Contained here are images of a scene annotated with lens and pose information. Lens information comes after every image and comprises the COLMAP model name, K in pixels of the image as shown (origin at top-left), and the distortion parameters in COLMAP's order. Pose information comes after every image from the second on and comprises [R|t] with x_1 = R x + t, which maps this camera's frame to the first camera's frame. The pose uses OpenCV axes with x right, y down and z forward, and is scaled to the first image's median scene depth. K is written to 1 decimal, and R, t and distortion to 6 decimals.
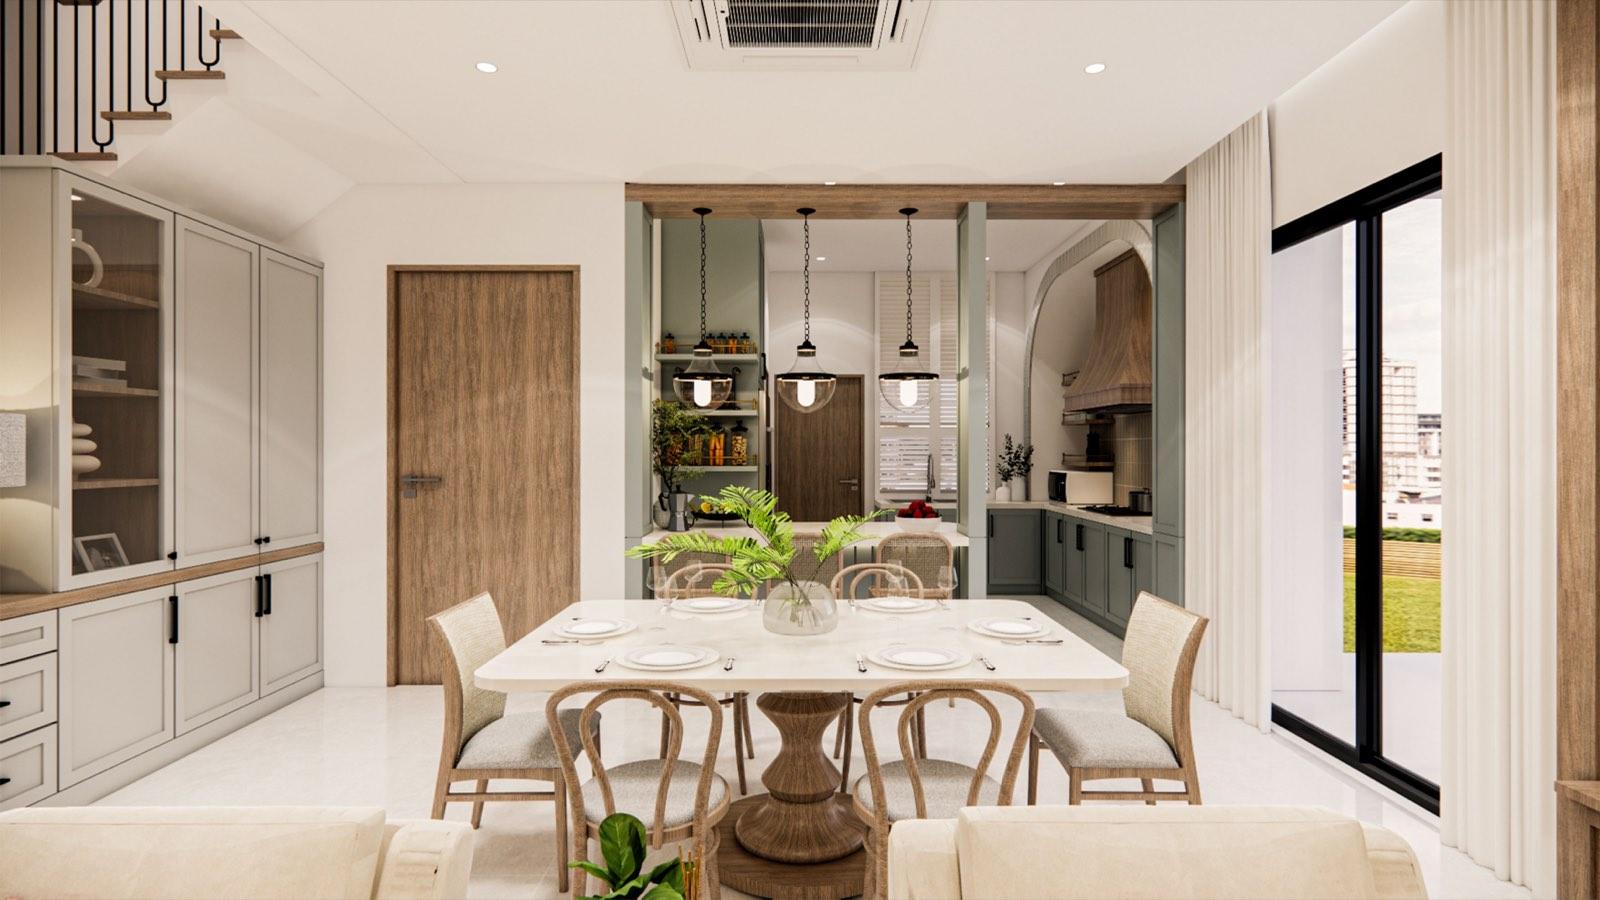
lens RADIAL K [[806.9, 0, 807.2], [0, 806.9, 454.4], [0, 0, 1]] dist [-0.001430, 0.000294]
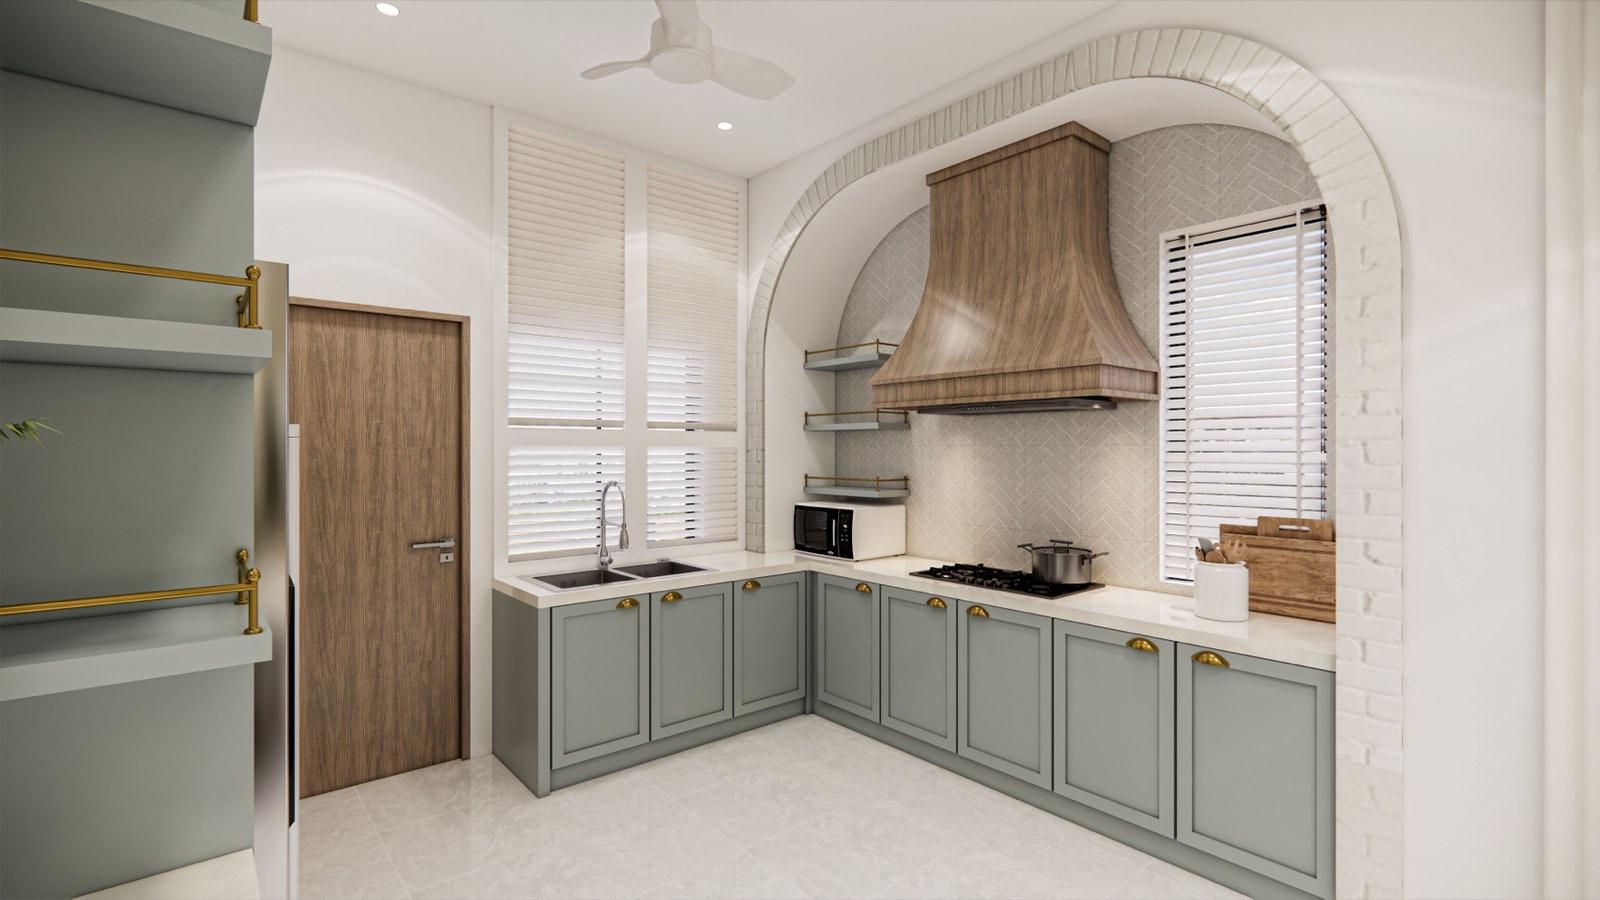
lens RADIAL K [[728.1, 0, 795.2], [0, 728.1, 444.3], [0, 0, 1]] dist [-0.000832, 0.000243]
pose [[0.764479, 0.002751, 0.644642, -0.080005], [0.004387, 0.999946, -0.009470, -0.025646], [-0.644633, 0.010068, 0.764426, 0.747609]]
